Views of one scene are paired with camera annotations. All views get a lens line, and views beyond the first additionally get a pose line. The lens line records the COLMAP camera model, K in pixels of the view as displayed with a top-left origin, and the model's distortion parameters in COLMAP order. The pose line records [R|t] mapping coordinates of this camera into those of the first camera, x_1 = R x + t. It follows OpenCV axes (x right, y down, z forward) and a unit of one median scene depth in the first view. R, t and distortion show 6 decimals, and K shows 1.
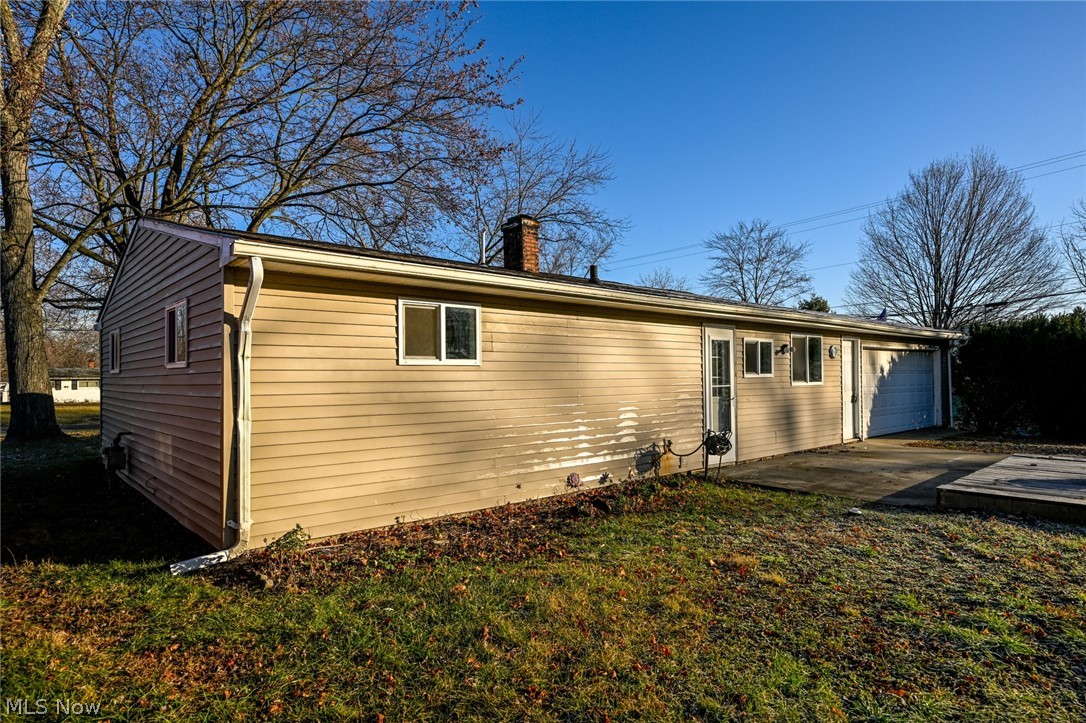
lens RADIAL K [[628.7, 0, 542.9], [0, 628.7, 364.4], [0, 0, 1]] dist [-0.004566, -0.000292]
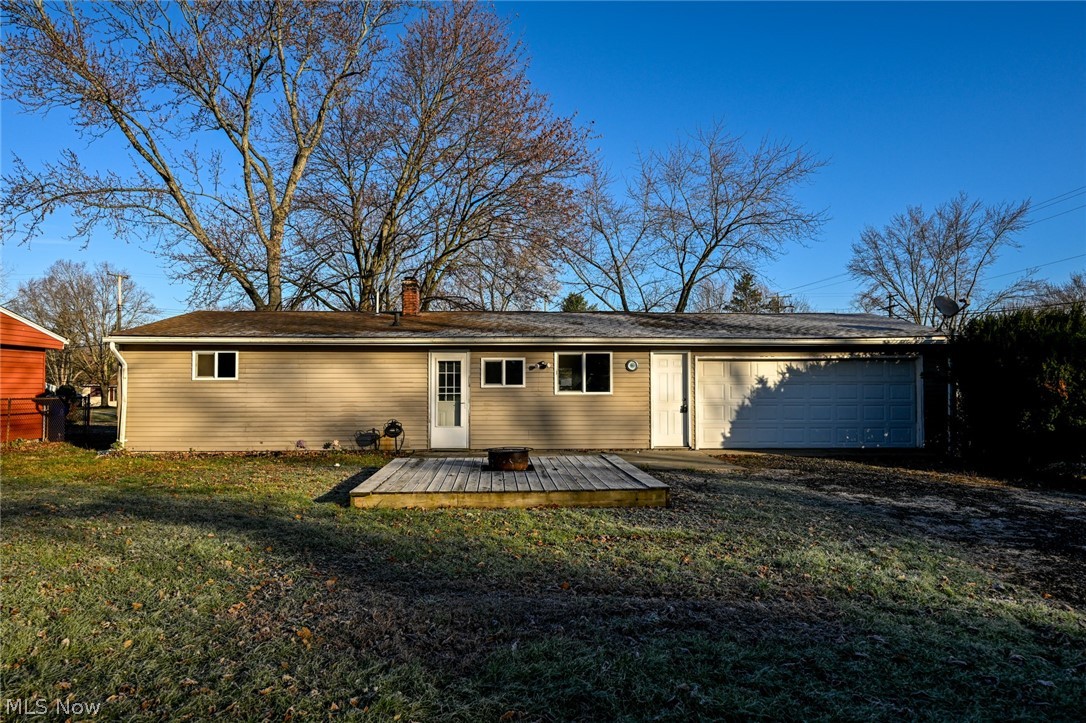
lens RADIAL K [[681.3, 0, 544.3], [0, 681.3, 366.3], [0, 0, 1]] dist [-0.004669, -0.003541]
pose [[0.763955, -0.009387, -0.645202, 2.087927], [0.007577, 0.999956, -0.005578, -0.023641], [0.645226, -0.000627, 0.763992, -0.042100]]
